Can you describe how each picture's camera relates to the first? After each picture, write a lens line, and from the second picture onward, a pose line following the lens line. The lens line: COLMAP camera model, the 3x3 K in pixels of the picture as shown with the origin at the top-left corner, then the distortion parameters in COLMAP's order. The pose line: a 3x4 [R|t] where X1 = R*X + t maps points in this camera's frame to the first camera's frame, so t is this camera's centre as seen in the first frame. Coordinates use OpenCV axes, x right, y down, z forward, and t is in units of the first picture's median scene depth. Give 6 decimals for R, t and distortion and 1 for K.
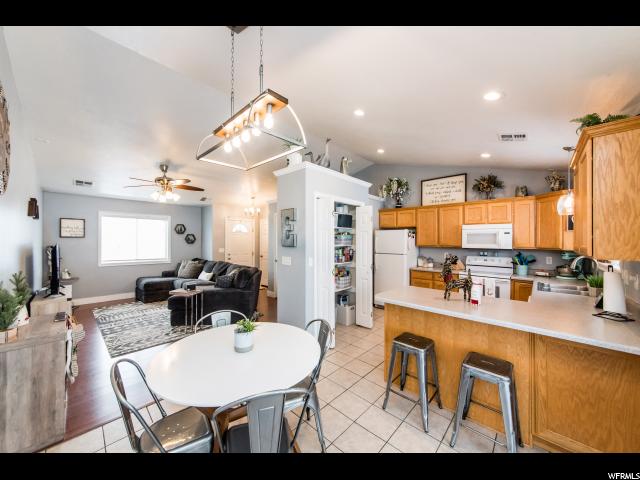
lens RADIAL K [[222.8, 0, 313.4], [0, 222.8, 237.7], [0, 0, 1]] dist [0.001105, 0.000037]
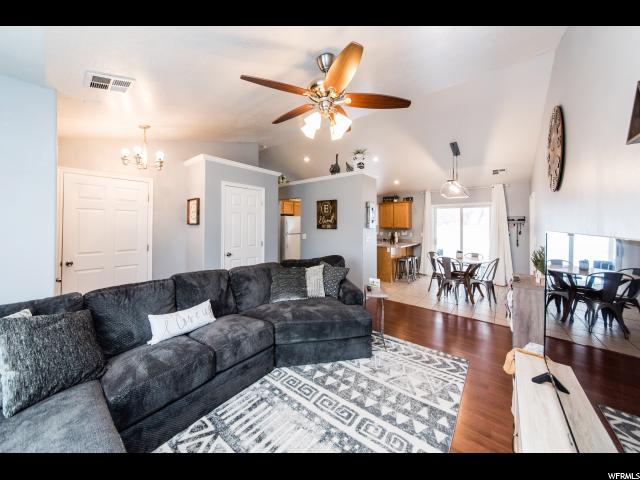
lens RADIAL K [[222.9, 0, 315.1], [0, 222.9, 222.9], [0, 0, 1]] dist [0.014006, 0.000014]
pose [[-0.036387, 0.007371, 0.999311, -1.019792], [-0.017321, 0.999818, -0.008005, 0.015136], [-0.999188, -0.017600, -0.036252, 0.950993]]
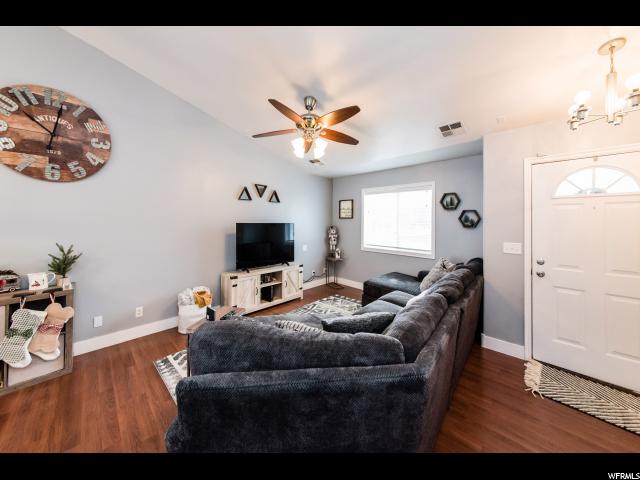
lens RADIAL K [[228.3, 0, 322.3], [0, 228.3, 220.9], [0, 0, 1]] dist [0.000515, 0.000009]
pose [[-0.003842, -0.005413, -0.999978, -0.037274], [0.004587, 0.999975, -0.005431, 0.016481], [0.999982, -0.004607, -0.003817, 0.949872]]
